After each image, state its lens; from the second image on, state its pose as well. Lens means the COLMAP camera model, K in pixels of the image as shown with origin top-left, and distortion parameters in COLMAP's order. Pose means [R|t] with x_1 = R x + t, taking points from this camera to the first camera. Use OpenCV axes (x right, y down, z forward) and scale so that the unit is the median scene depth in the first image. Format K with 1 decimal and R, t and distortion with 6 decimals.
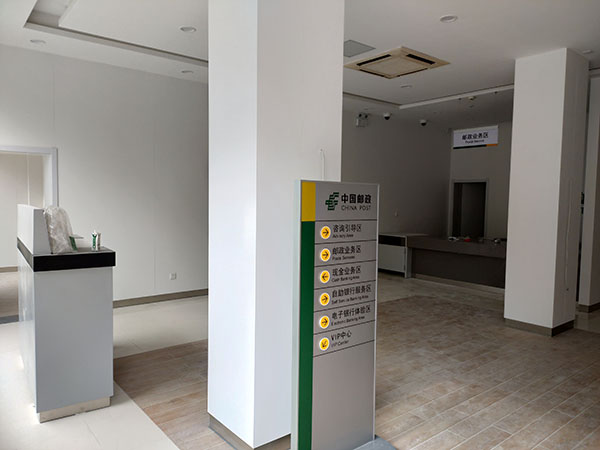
lens RADIAL K [[445.7, 0, 298.7], [0, 445.7, 224.5], [0, 0, 1]] dist [0.075509, -0.089383]
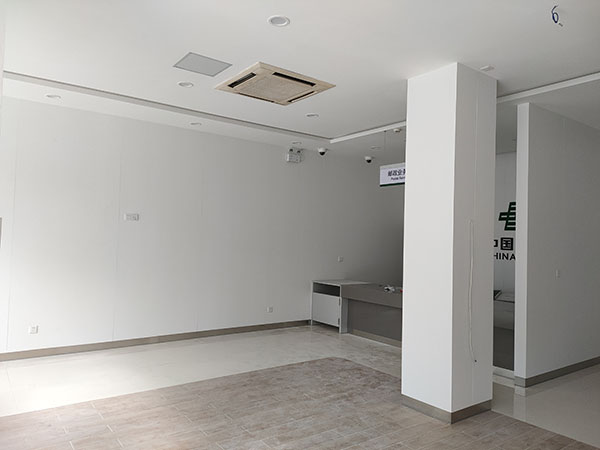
lens RADIAL K [[445.7, 0, 298.7], [0, 445.7, 224.5], [0, 0, 1]] dist [0.075509, -0.089383]
pose [[0.998900, 0.012632, -0.045154, 0.300393], [-0.016792, 0.995526, -0.092988, -0.013684], [0.043777, 0.093644, 0.994643, 0.171492]]
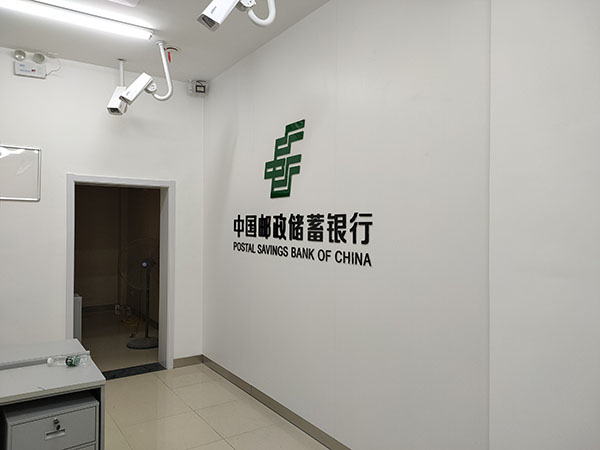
lens RADIAL K [[445.7, 0, 298.7], [0, 445.7, 224.5], [0, 0, 1]] dist [0.075509, -0.089383]
pose [[0.996303, -0.008890, -0.085451, 0.988329], [0.002761, 0.997432, -0.071574, -0.049168], [0.085868, 0.071073, 0.993768, 0.942696]]
